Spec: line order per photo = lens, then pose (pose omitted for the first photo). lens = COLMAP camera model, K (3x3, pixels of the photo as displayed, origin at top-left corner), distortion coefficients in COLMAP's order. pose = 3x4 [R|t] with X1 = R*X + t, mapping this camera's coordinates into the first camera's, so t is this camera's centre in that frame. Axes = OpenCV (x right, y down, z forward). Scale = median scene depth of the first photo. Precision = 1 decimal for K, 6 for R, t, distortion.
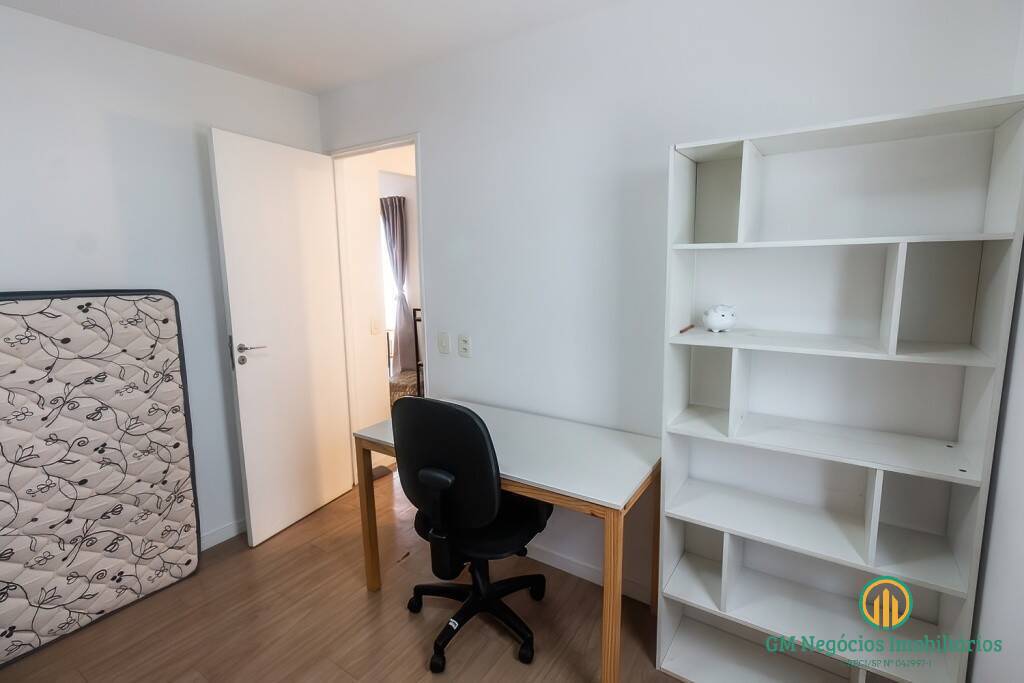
lens RADIAL K [[485.9, 0, 515.8], [0, 485.9, 330.9], [0, 0, 1]] dist [-0.000814, 0.000275]
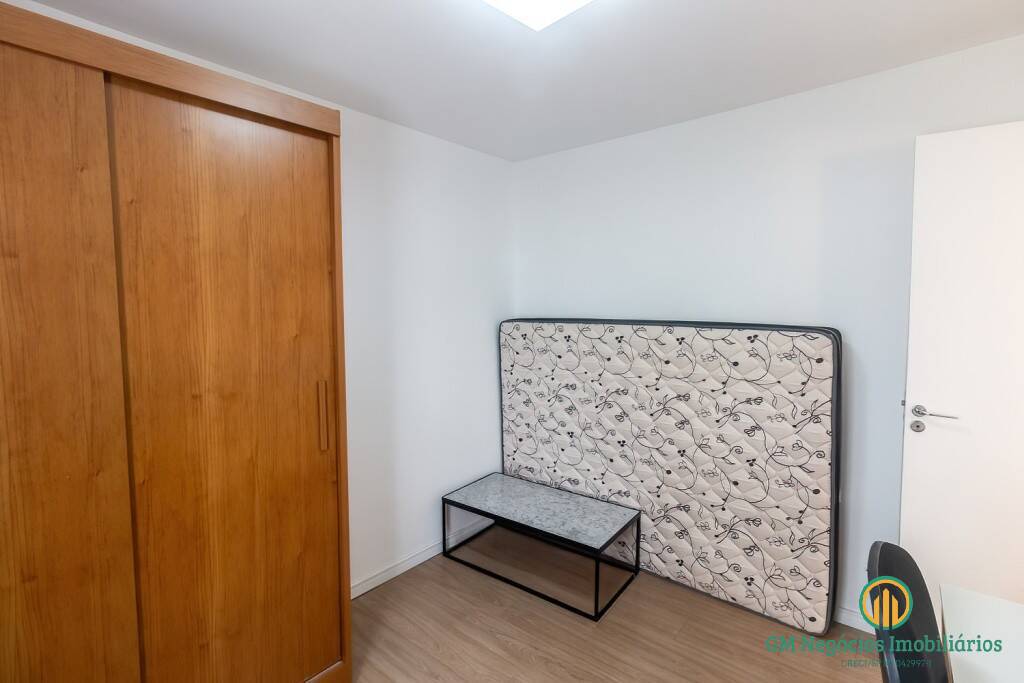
lens RADIAL K [[485.9, 0, 515.8], [0, 485.9, 330.9], [0, 0, 1]] dist [-0.000814, 0.000275]
pose [[-0.110790, 0.071254, -0.991286, 0.314070], [-0.131850, 0.987556, 0.085722, -0.086045], [0.985059, 0.140199, -0.100017, 0.520528]]
